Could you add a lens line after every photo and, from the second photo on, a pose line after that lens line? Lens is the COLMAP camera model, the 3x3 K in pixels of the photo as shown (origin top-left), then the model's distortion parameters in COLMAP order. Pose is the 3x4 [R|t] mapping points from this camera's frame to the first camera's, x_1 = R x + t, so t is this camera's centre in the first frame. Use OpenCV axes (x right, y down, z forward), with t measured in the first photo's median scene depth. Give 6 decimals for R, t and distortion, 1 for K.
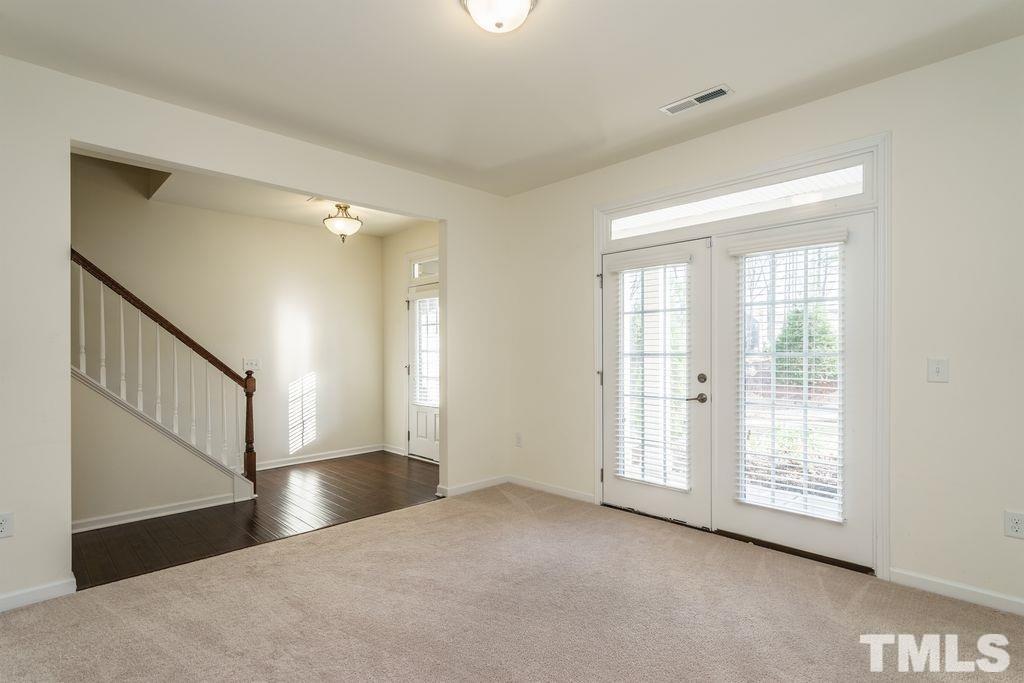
lens RADIAL K [[553.0, 0, 512.3], [0, 553.0, 353.6], [0, 0, 1]] dist [0.001008, 0.000091]
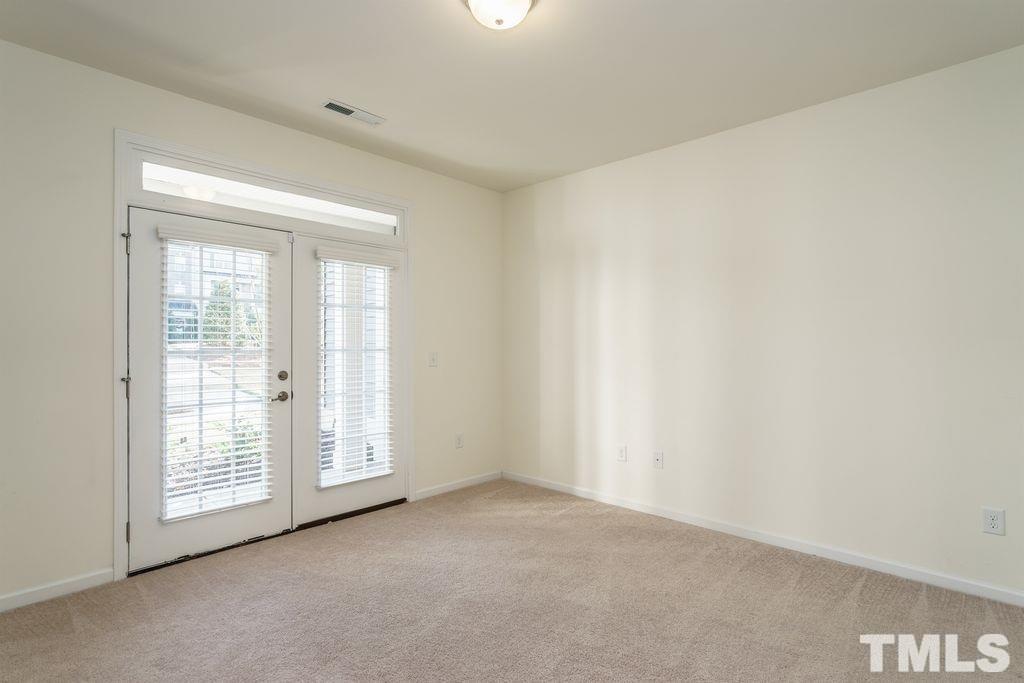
lens RADIAL K [[556.6, 0, 512.0], [0, 556.6, 341.5], [0, 0, 1]] dist [-0.018942, -0.000154]
pose [[-0.133821, 0.014857, 0.990894, -0.662123], [0.009601, 0.999860, -0.013695, 0.002189], [-0.990959, 0.007681, -0.133945, 0.729325]]
